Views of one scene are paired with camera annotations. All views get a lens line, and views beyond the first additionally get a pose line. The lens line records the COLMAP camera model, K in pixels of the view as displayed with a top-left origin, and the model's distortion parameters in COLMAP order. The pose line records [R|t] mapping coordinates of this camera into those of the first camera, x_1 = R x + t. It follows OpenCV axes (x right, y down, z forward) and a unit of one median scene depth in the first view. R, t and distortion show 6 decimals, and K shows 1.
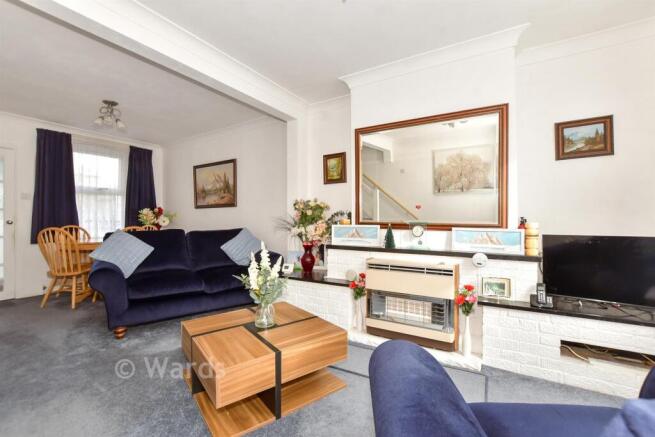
lens RADIAL K [[299.1, 0, 322.5], [0, 299.1, 216.3], [0, 0, 1]] dist [-0.000525, -0.000139]
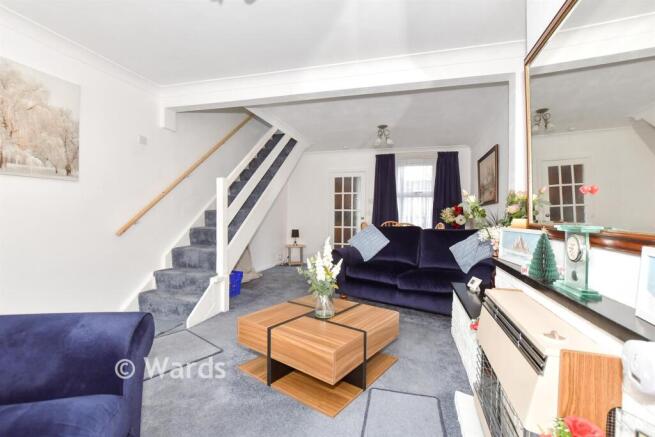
lens RADIAL K [[299.1, 0, 323.0], [0, 299.1, 216.0], [0, 0, 1]] dist [-0.000525, -0.000139]
pose [[0.265365, 0.006175, -0.964128, 0.438809], [-0.006312, 0.999969, 0.004667, 0.003448], [0.964127, 0.004847, 0.265396, 0.378748]]
